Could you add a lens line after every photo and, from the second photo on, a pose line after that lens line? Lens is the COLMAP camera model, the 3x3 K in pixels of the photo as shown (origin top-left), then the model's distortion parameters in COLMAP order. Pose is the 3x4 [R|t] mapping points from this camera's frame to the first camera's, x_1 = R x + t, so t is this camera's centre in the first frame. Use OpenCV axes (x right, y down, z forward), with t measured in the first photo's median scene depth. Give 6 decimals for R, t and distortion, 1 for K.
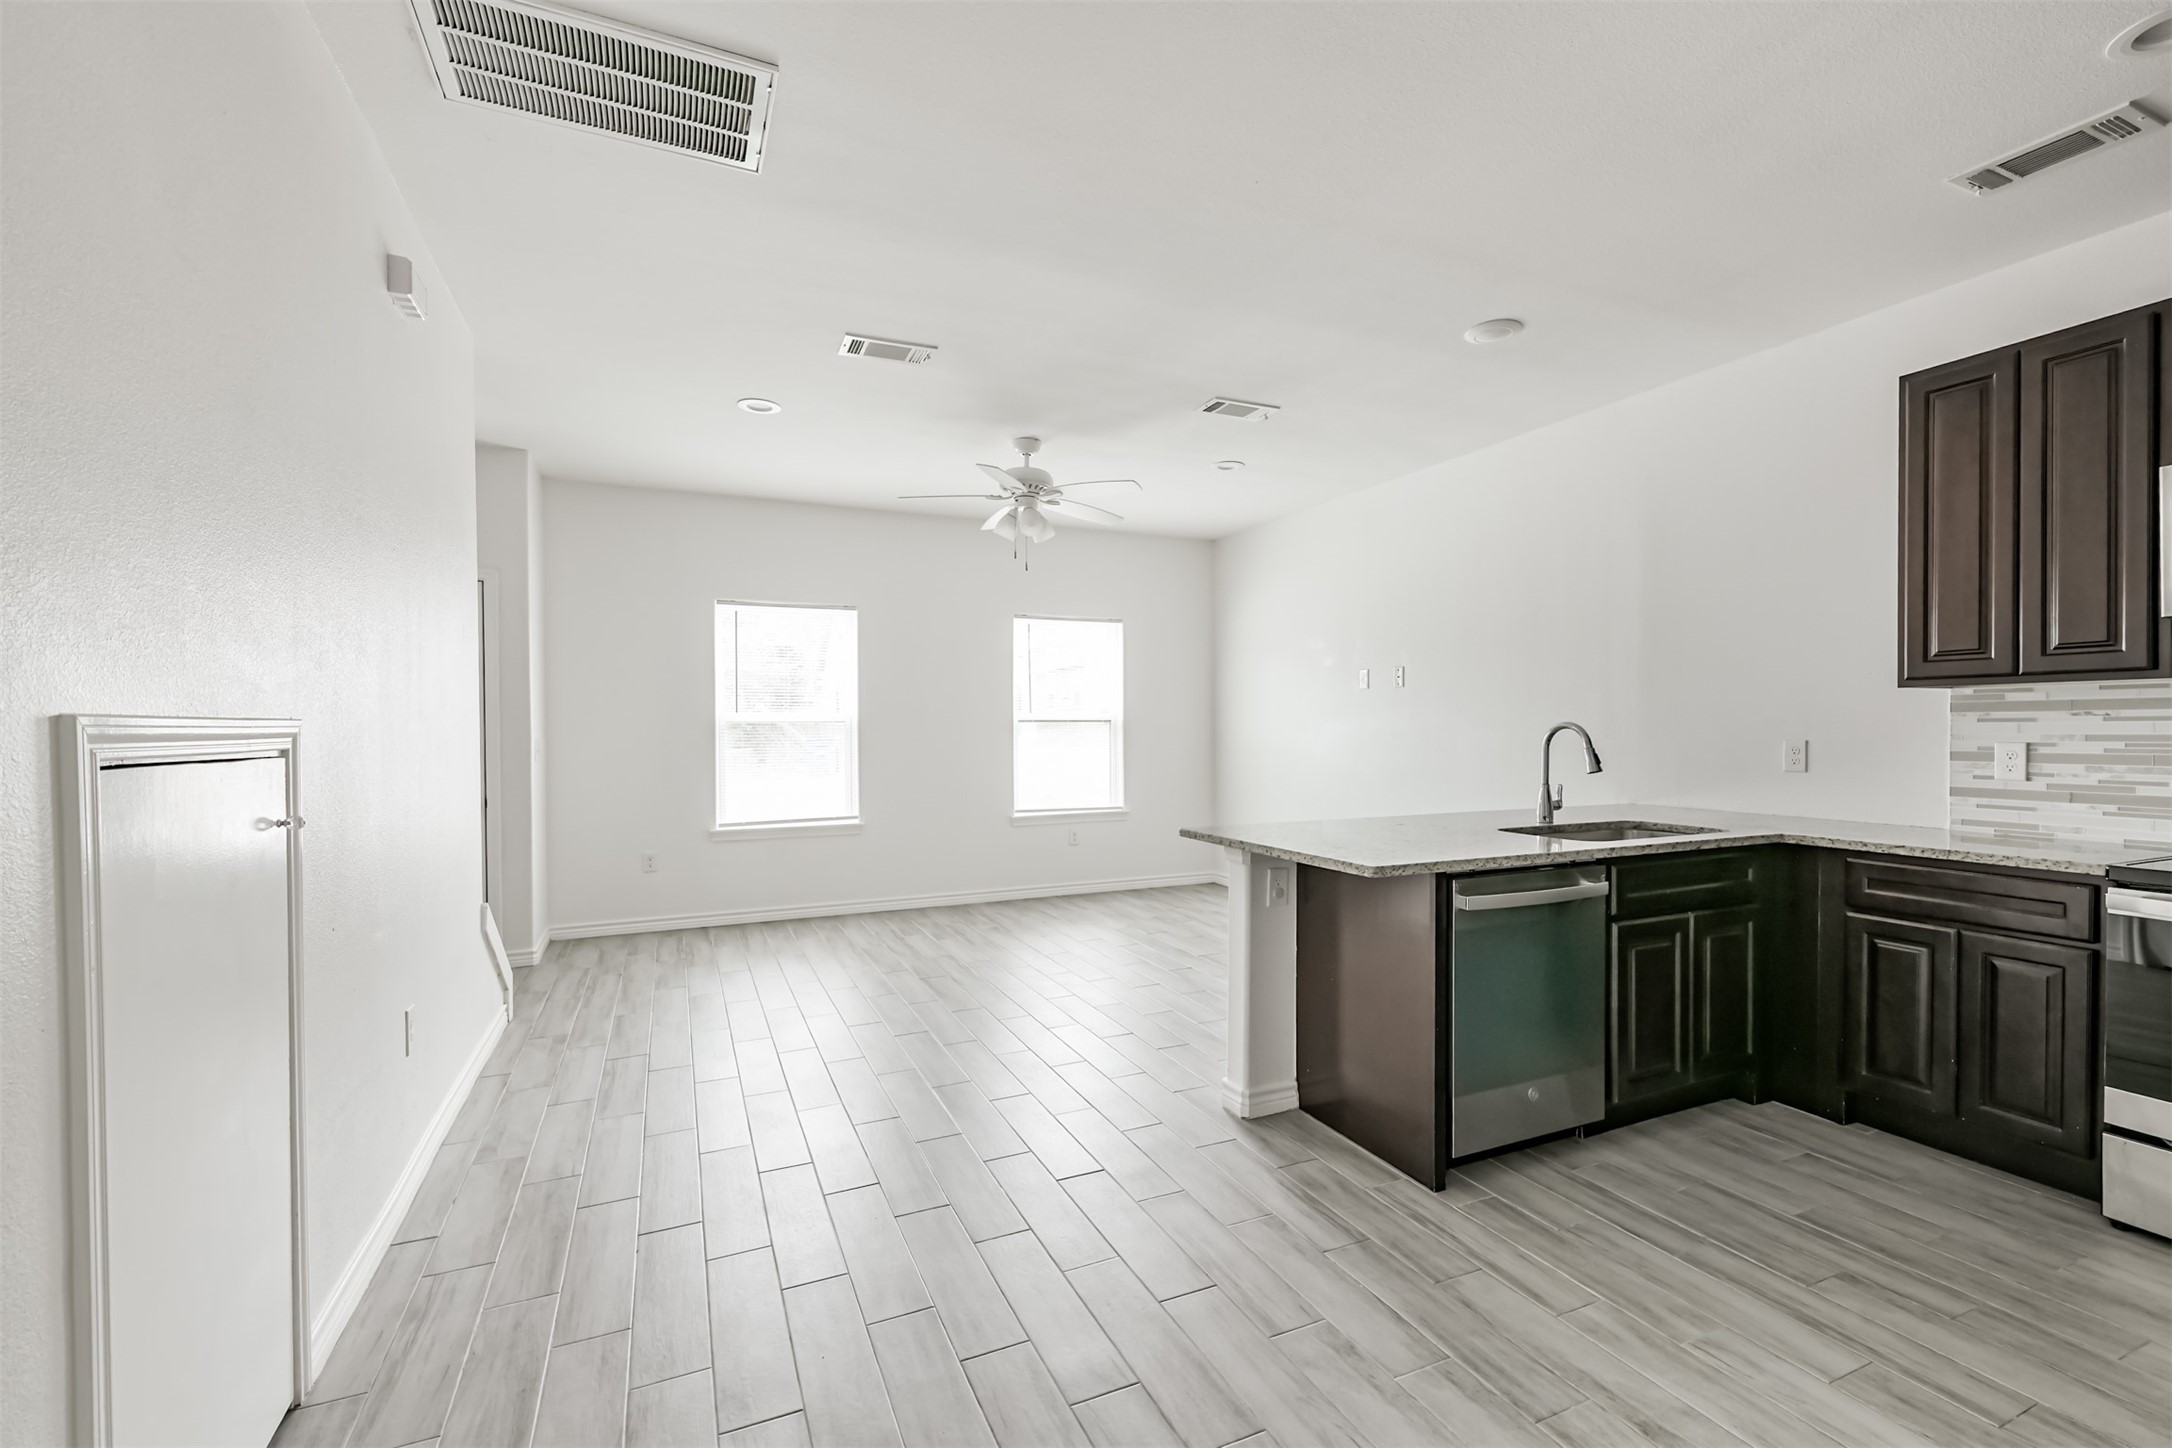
lens RADIAL K [[928.2, 0, 1091.7], [0, 928.2, 738.9], [0, 0, 1]] dist [0.023038, -0.008021]
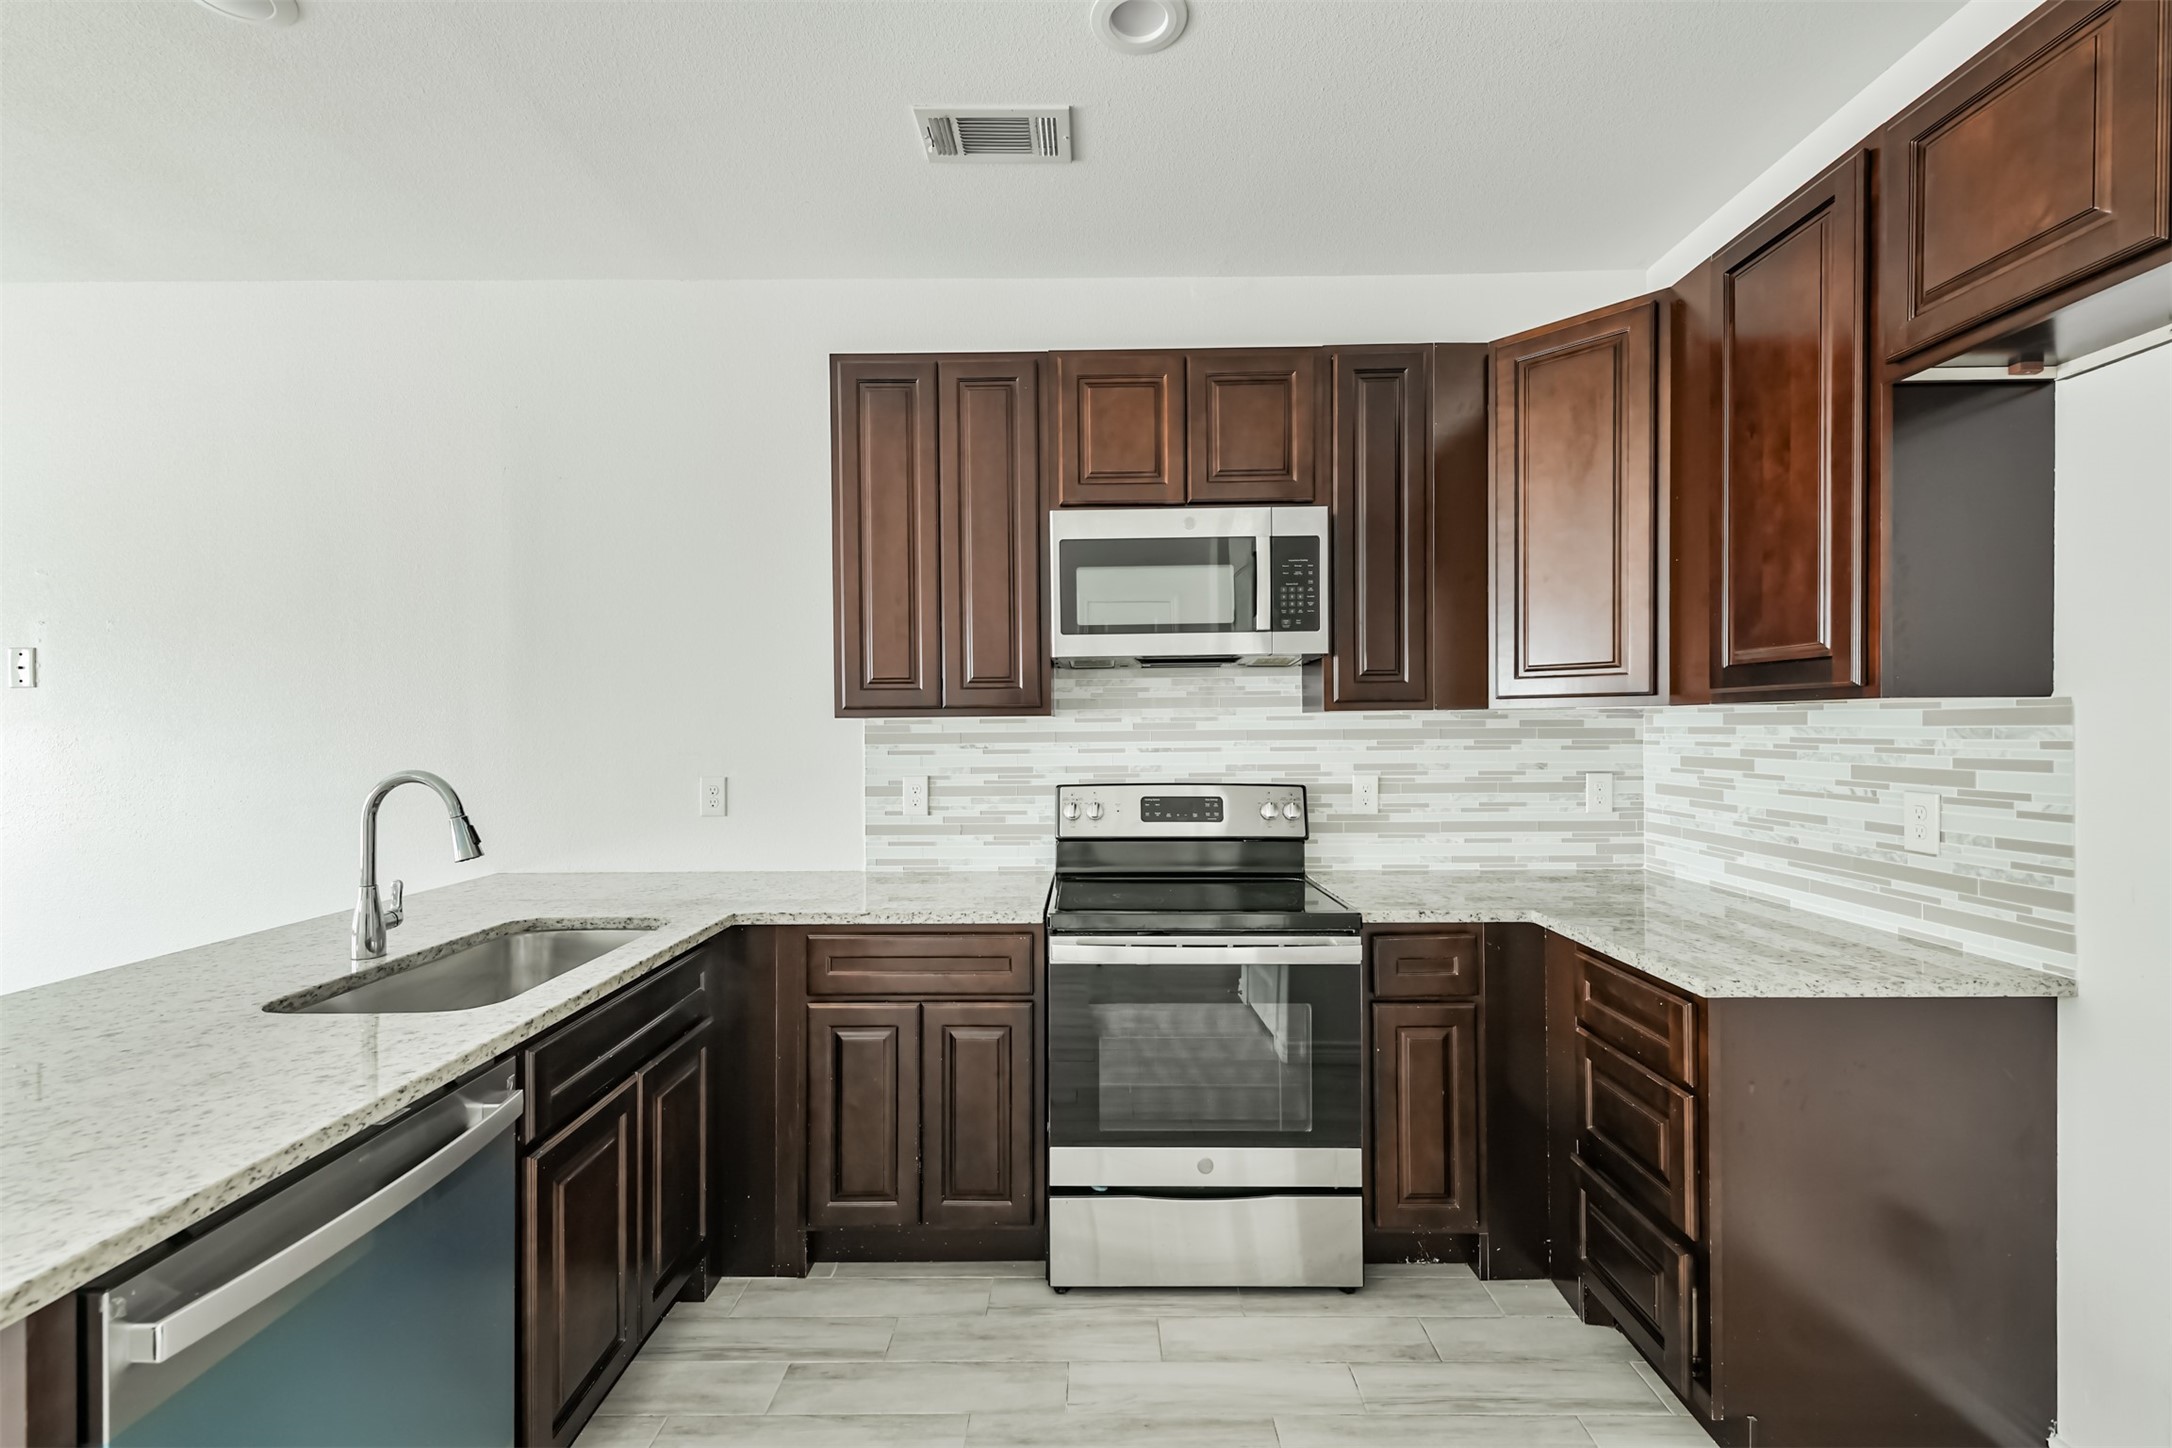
lens RADIAL K [[928.2, 0, 1085.7], [0, 928.2, 730.5], [0, 0, 1]] dist [0.023038, -0.008021]
pose [[0.422635, -0.002595, 0.906296, 0.195618], [0.017206, 0.999839, -0.005161, -0.035594], [-0.906136, 0.017775, 0.422612, 0.453828]]
